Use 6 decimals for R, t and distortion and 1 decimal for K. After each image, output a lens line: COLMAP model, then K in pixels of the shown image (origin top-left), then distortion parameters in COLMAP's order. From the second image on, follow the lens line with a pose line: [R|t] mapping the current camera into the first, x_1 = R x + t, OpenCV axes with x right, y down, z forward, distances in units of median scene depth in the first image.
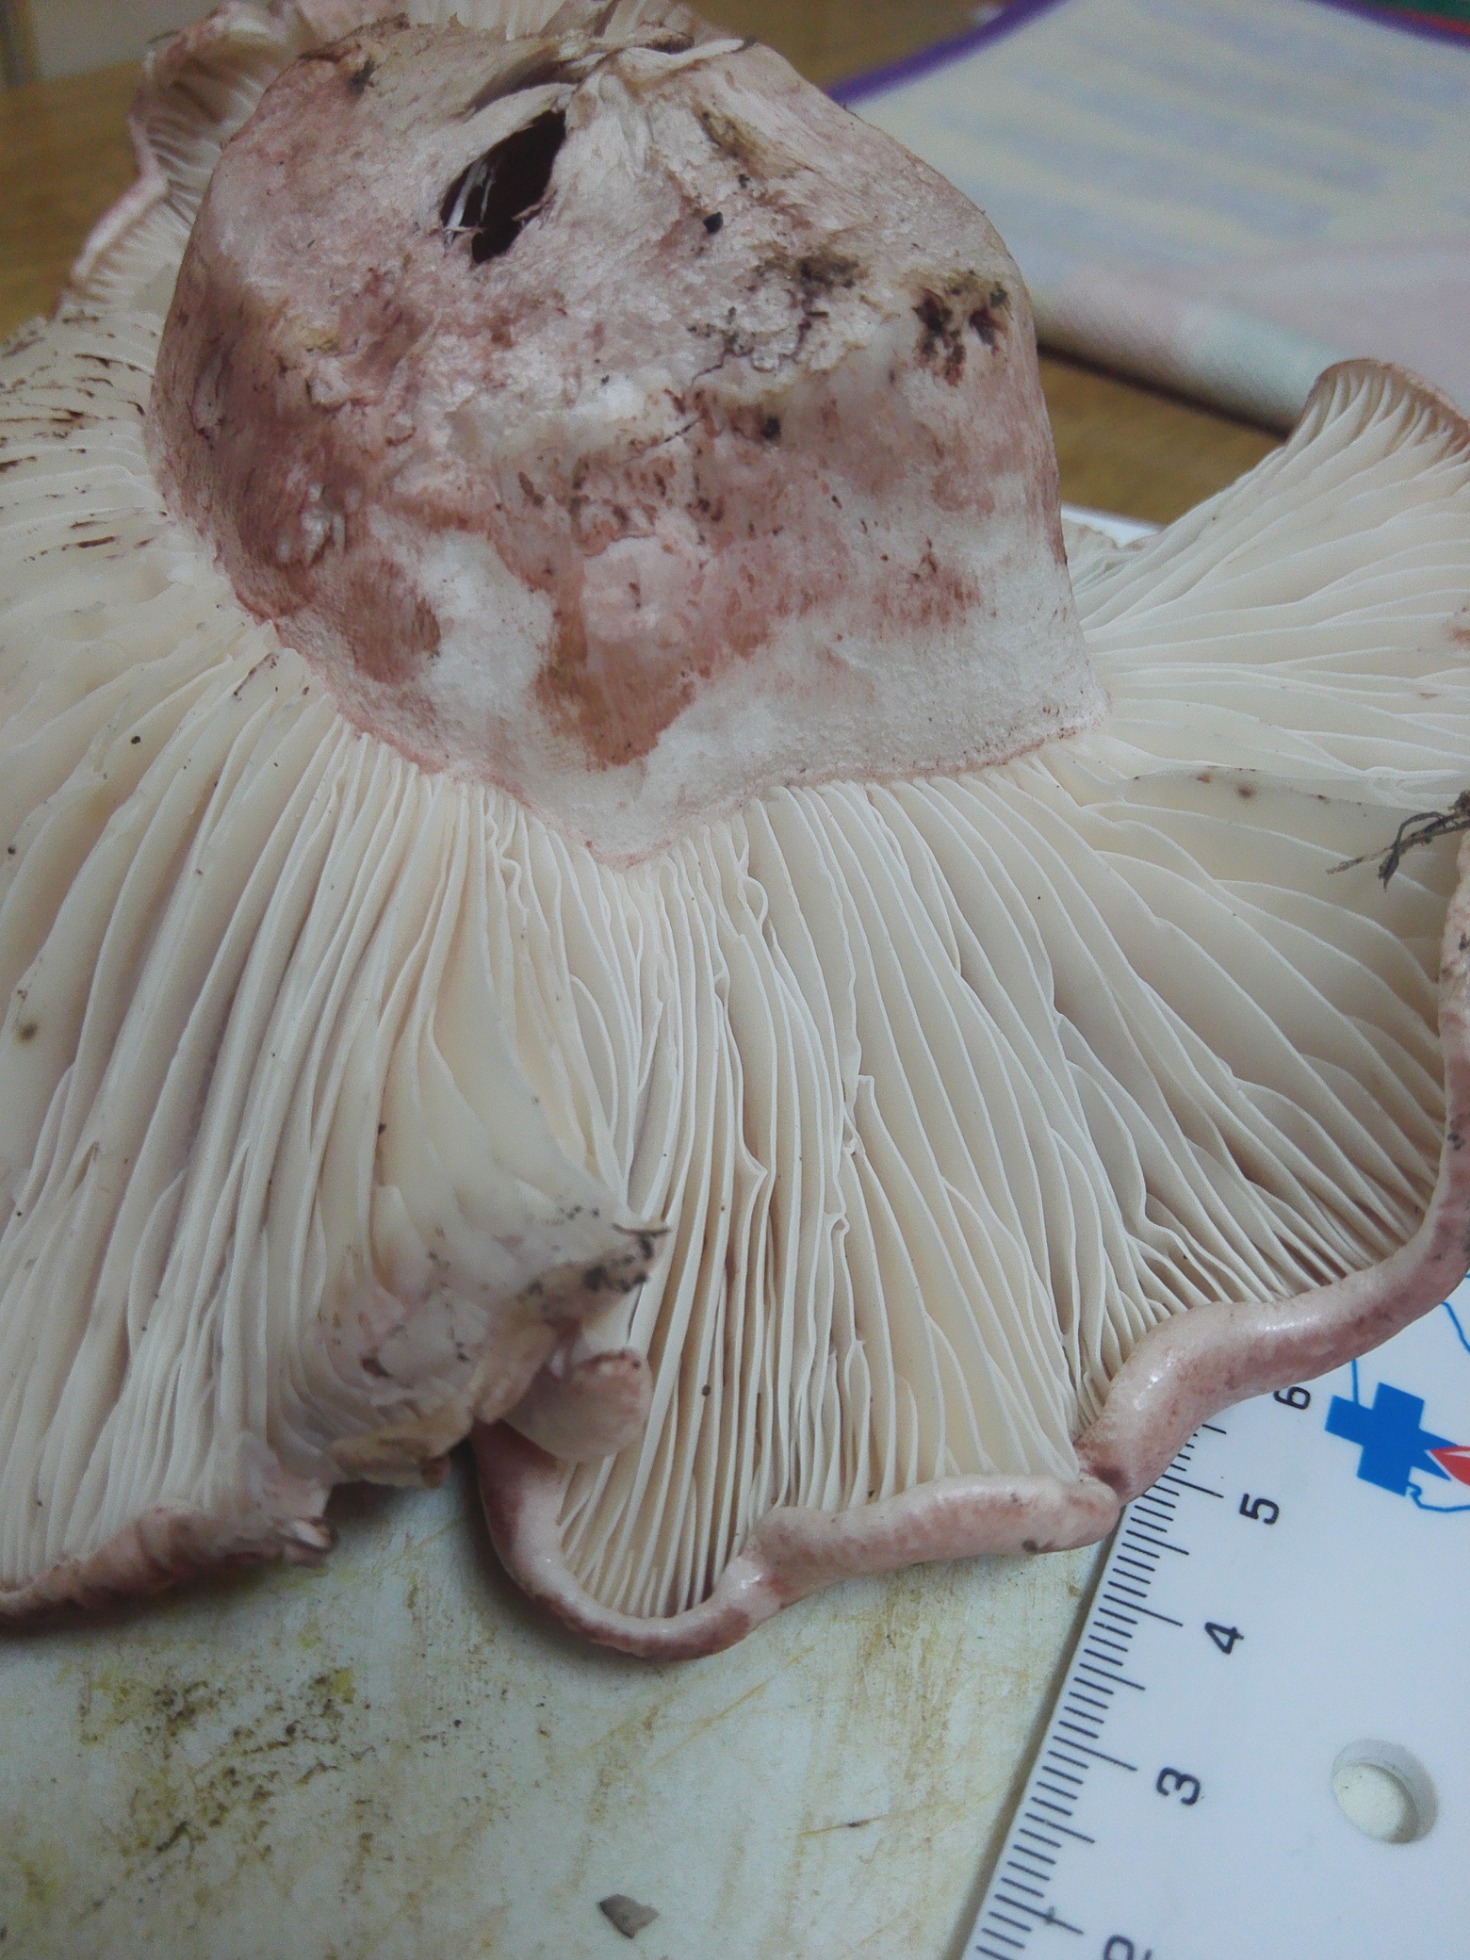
lens RADIAL K [[1739.2, 0, 735.0], [0, 1739.2, 980.0], [0, 0, 1]] dist [0.098040, -0.375807]
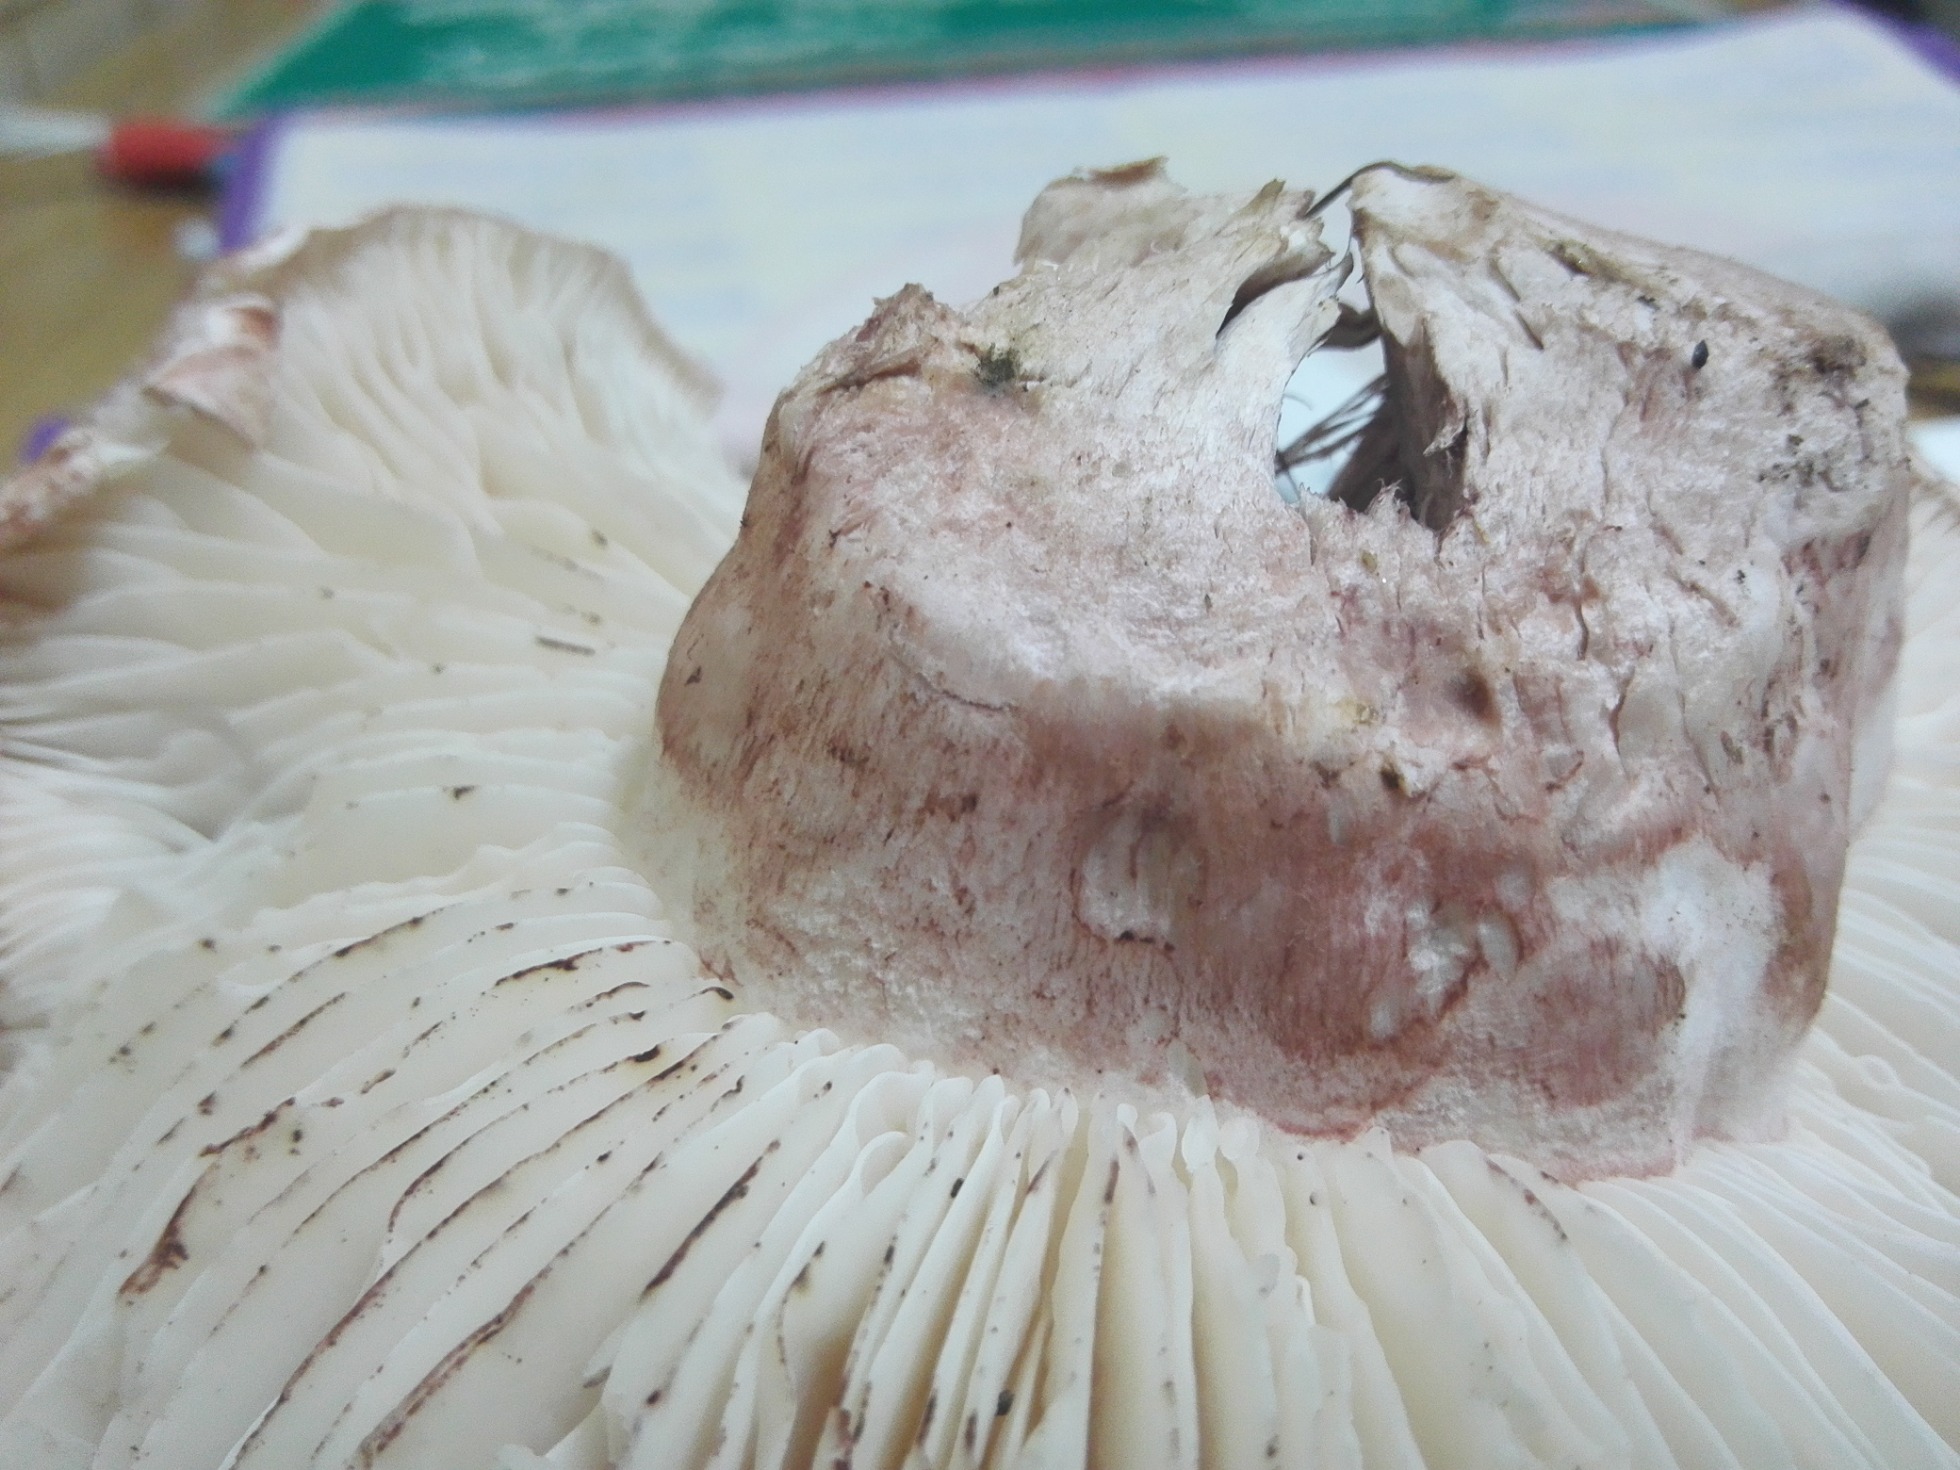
lens RADIAL K [[1739.2, 0, 980.0], [0, 1739.2, 735.0], [0, 0, 1]] dist [0.098040, -0.375807]
pose [[0.707489, -0.443919, 0.549904, -0.725201], [0.541224, 0.840693, -0.017658, -0.433600], [-0.454461, 0.310114, 0.835041, 0.520586]]
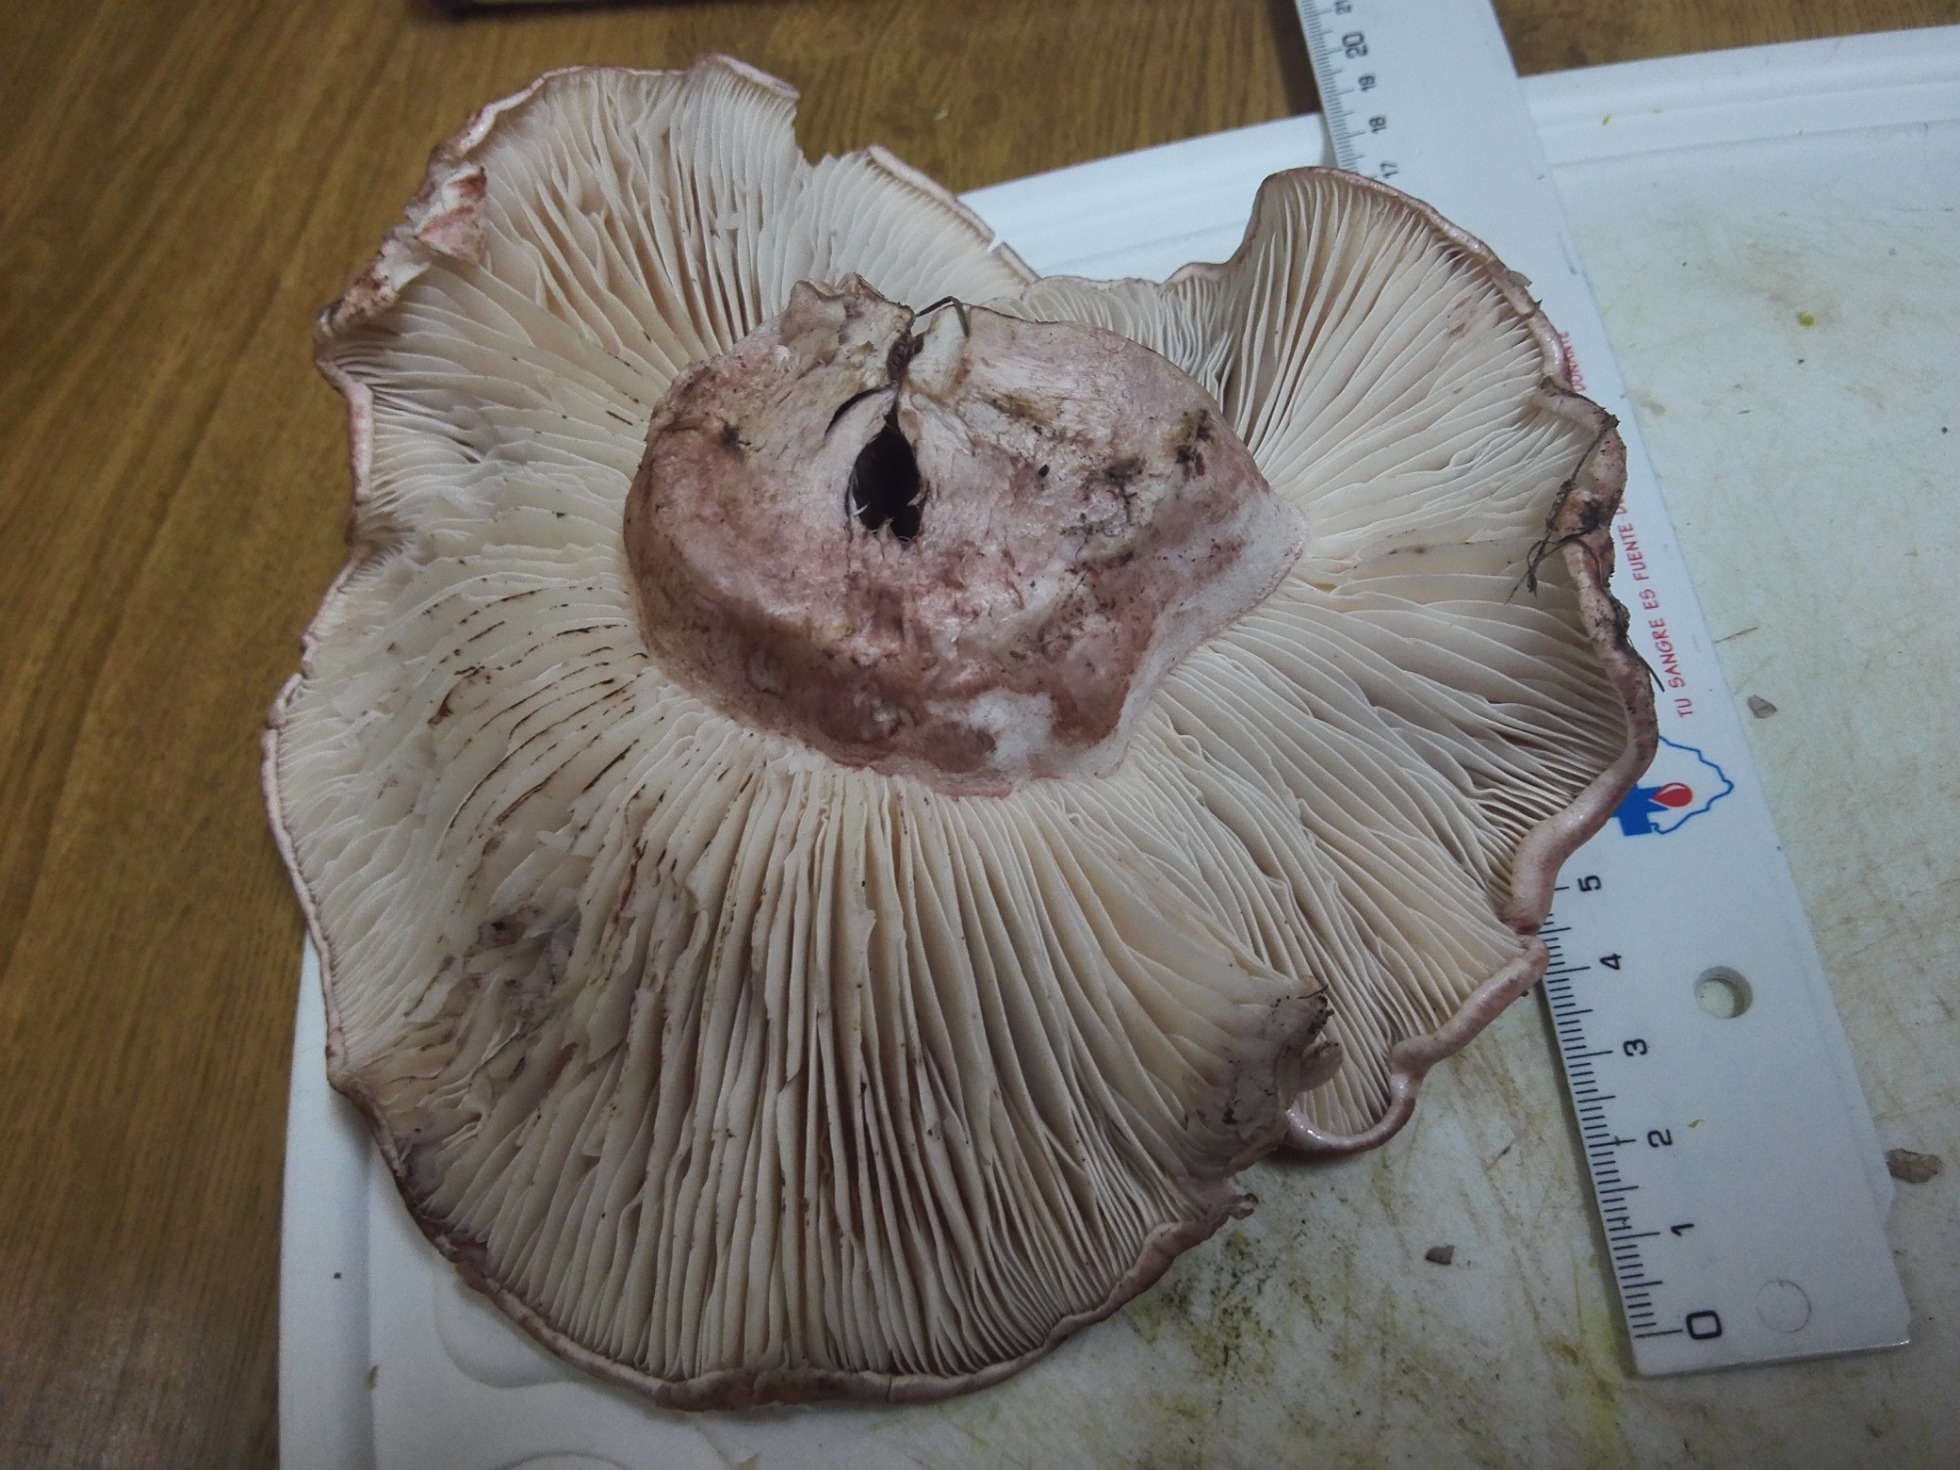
lens RADIAL K [[1739.2, 0, 980.0], [0, 1739.2, 735.0], [0, 0, 1]] dist [0.098040, -0.375807]
pose [[0.847106, -0.527200, 0.066867, -0.294931], [0.486682, 0.820155, 0.300810, -0.725853], [-0.213429, -0.222275, 0.951337, -0.595277]]
